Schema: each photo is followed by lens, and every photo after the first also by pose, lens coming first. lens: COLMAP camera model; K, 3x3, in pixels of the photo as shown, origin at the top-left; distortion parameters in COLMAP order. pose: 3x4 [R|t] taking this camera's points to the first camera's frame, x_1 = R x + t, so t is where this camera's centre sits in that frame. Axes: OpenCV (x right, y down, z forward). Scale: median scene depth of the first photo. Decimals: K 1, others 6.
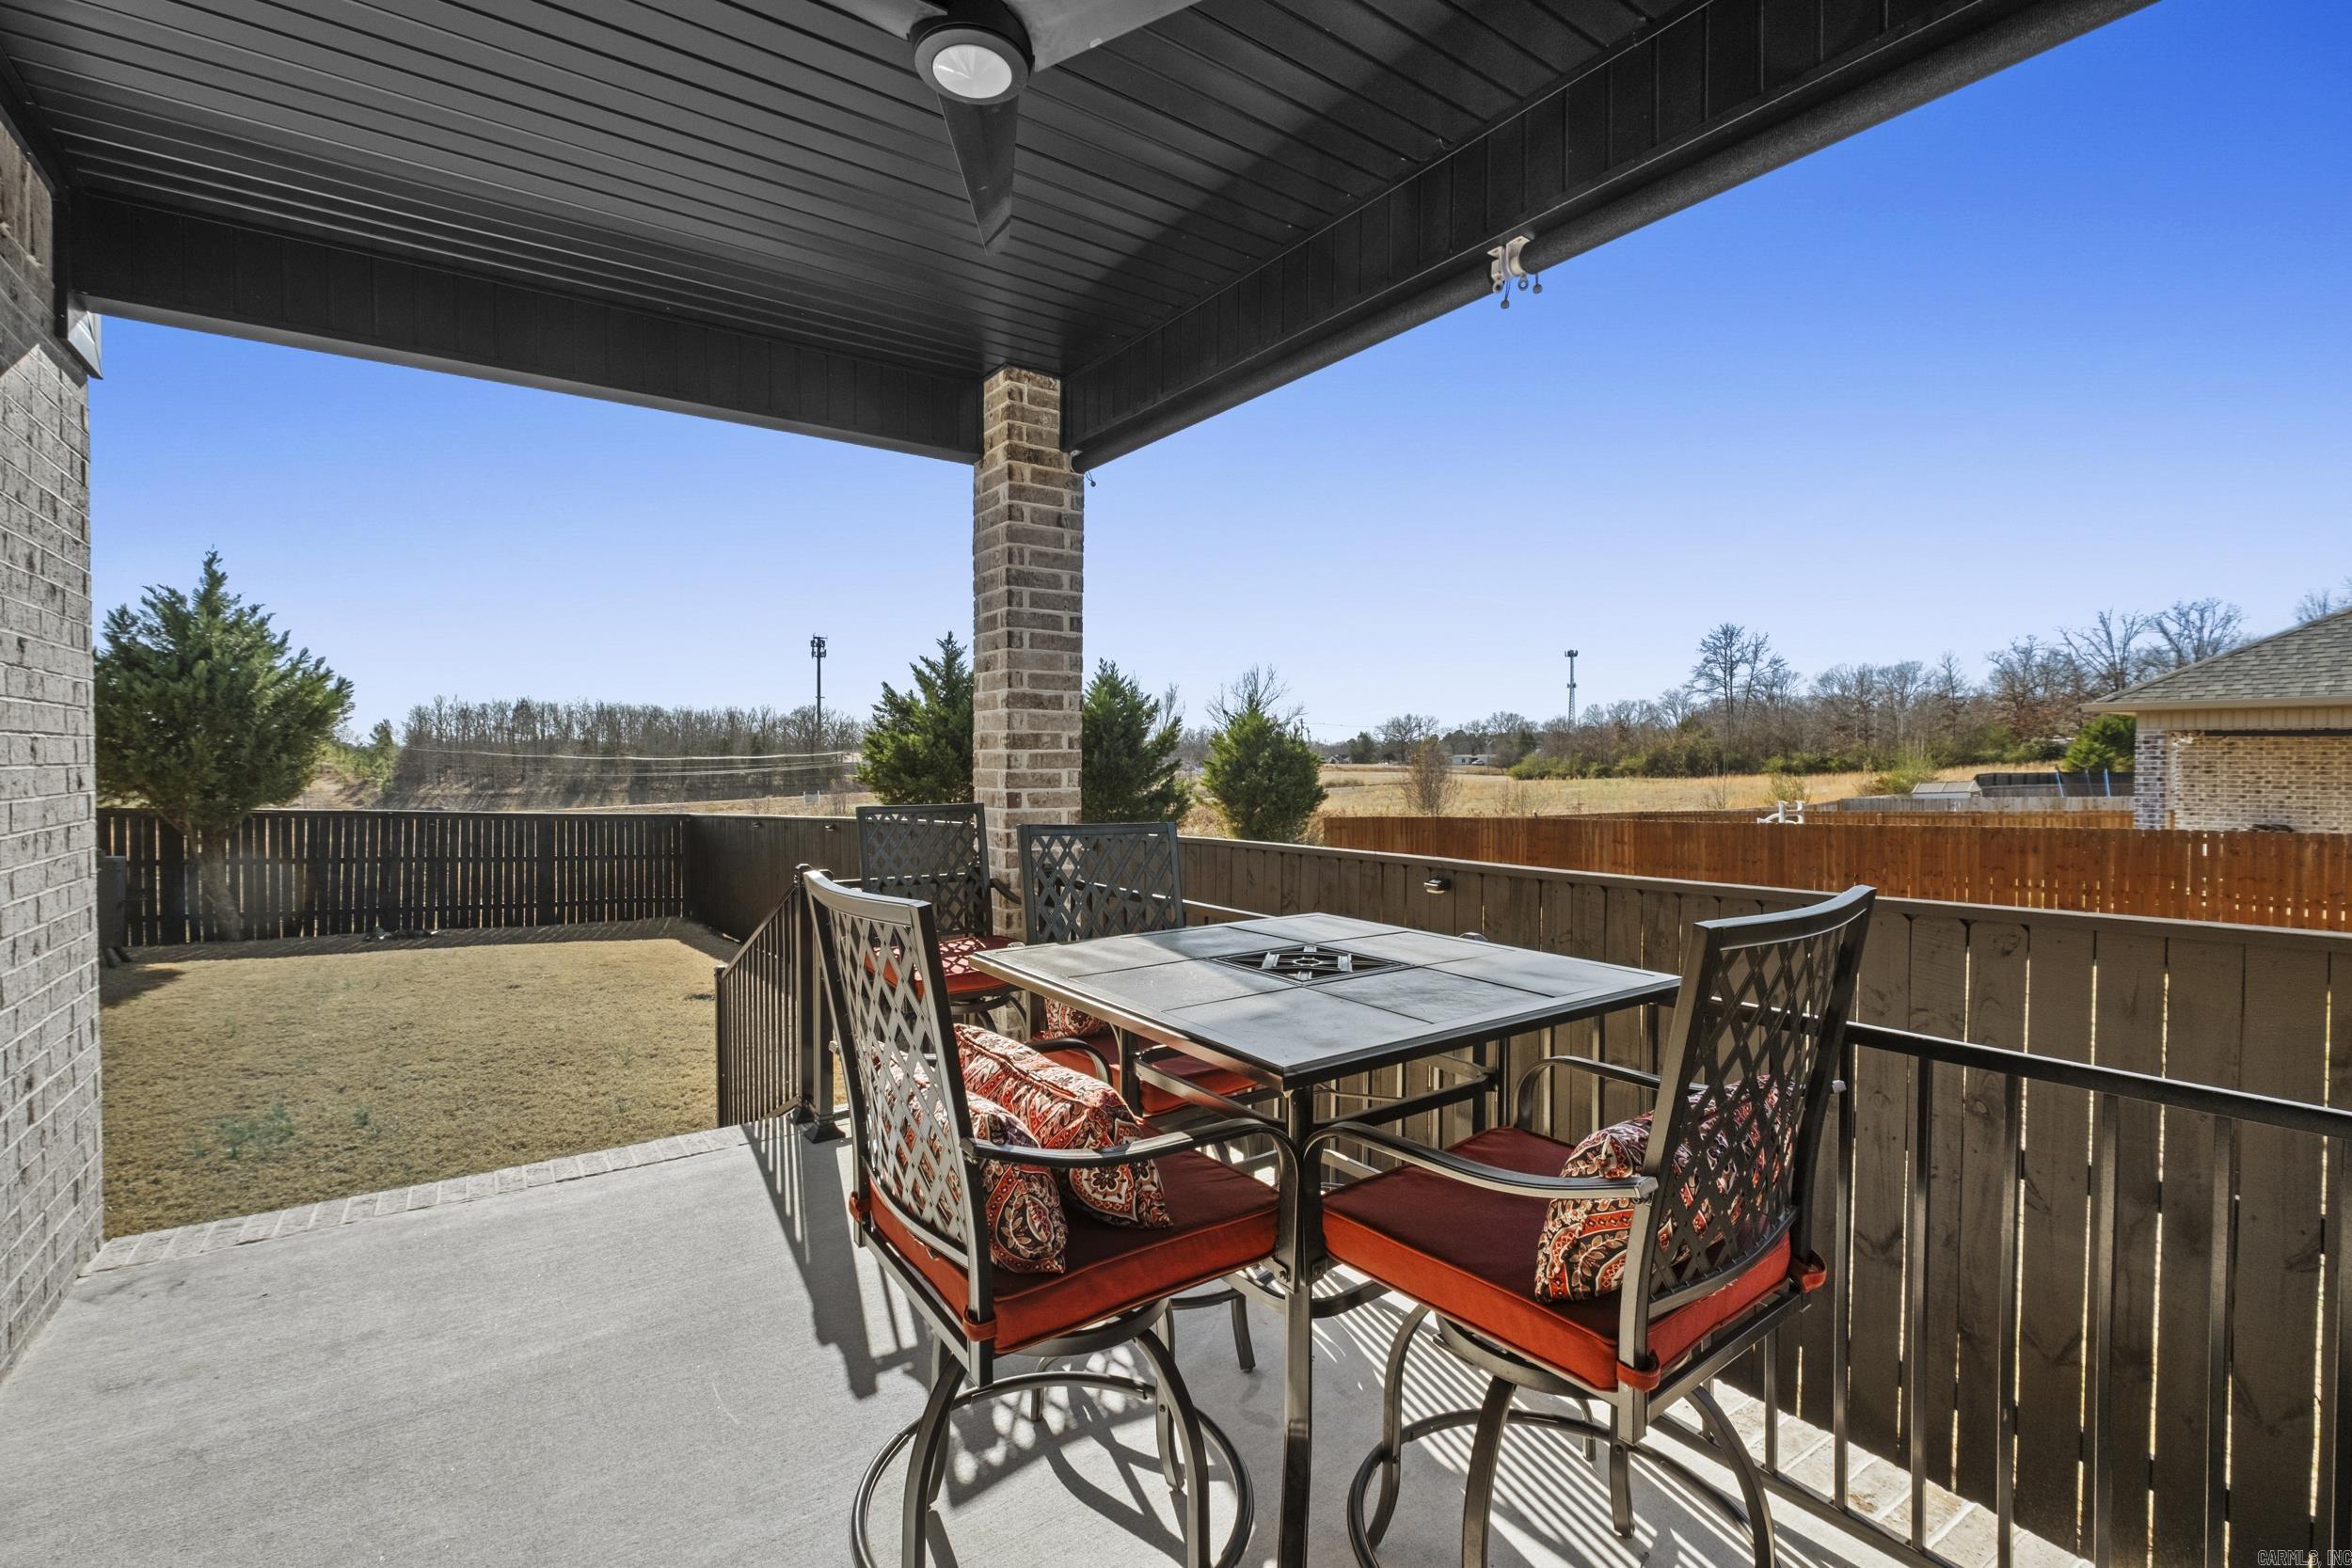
lens RADIAL K [[1021.1, 0, 1161.7], [0, 1021.1, 784.8], [0, 0, 1]] dist [-0.013142, 0.000997]
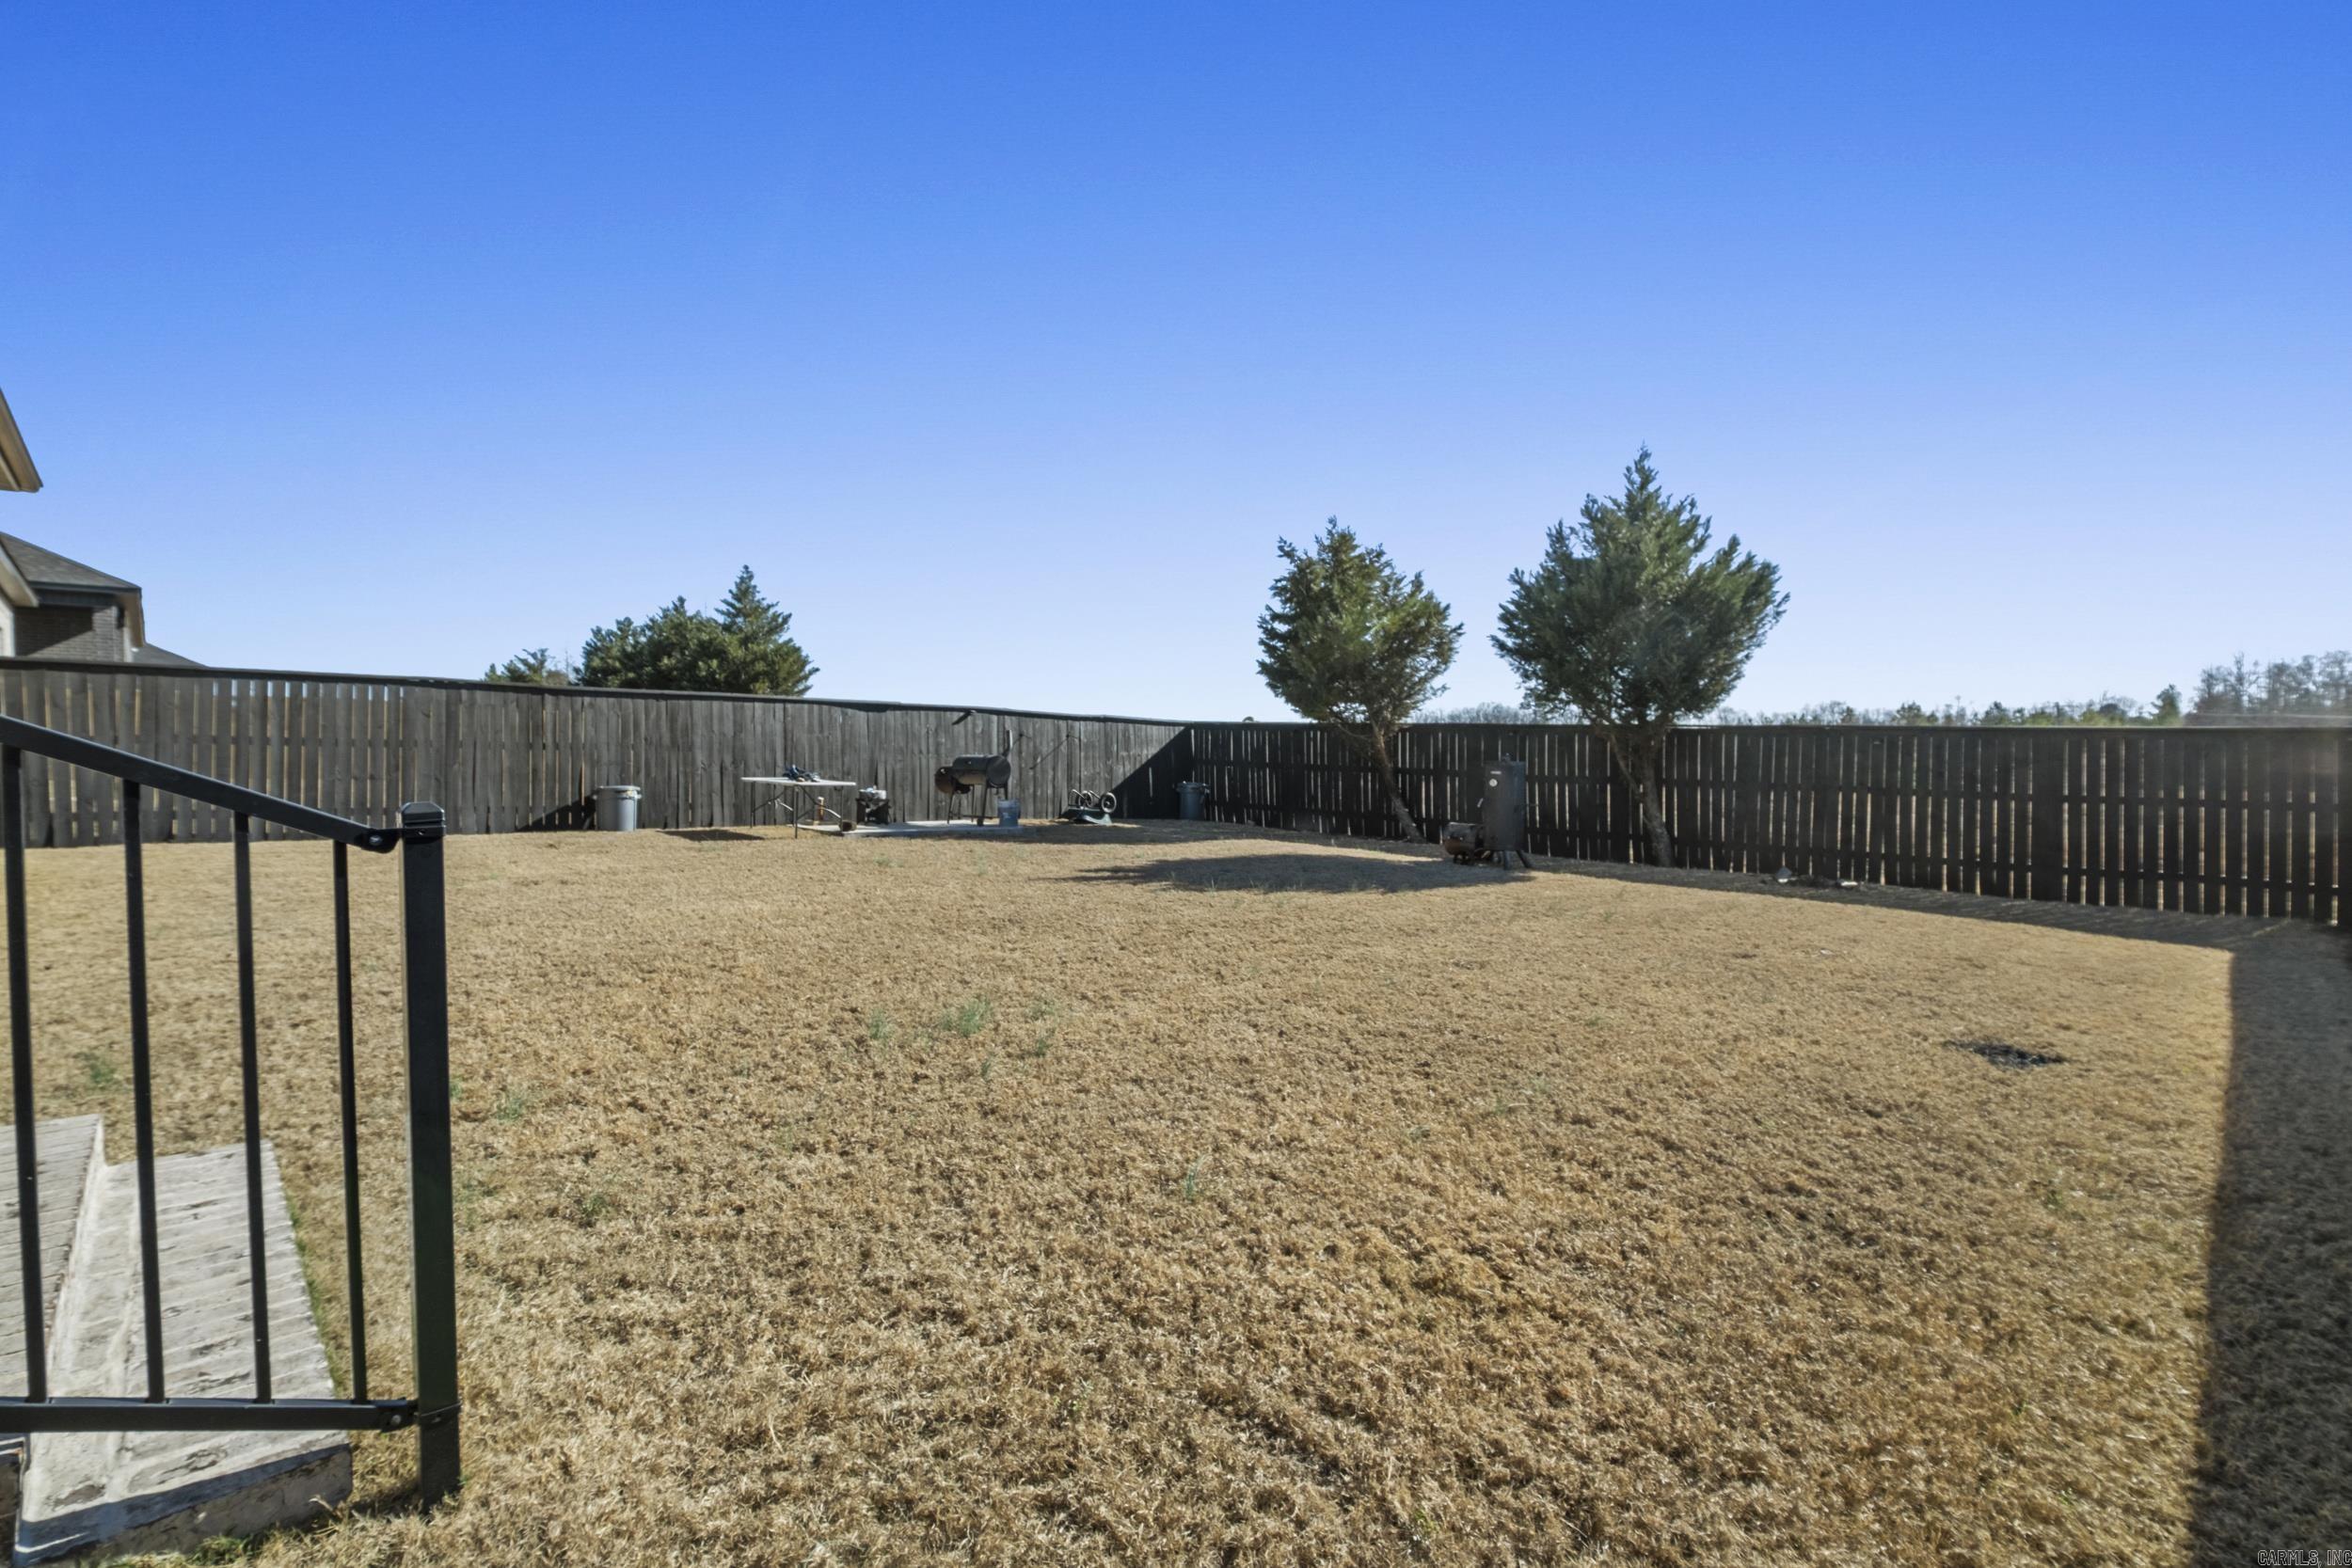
lens RADIAL K [[1021.1, 0, 1171.4], [0, 1021.1, 781.9], [0, 0, 1]] dist [-0.013142, 0.000997]
pose [[0.119963, 0.016936, -0.992634, -0.042949], [-0.001620, 0.999856, 0.016864, 0.056025], [0.992777, -0.000415, 0.119973, 0.396751]]
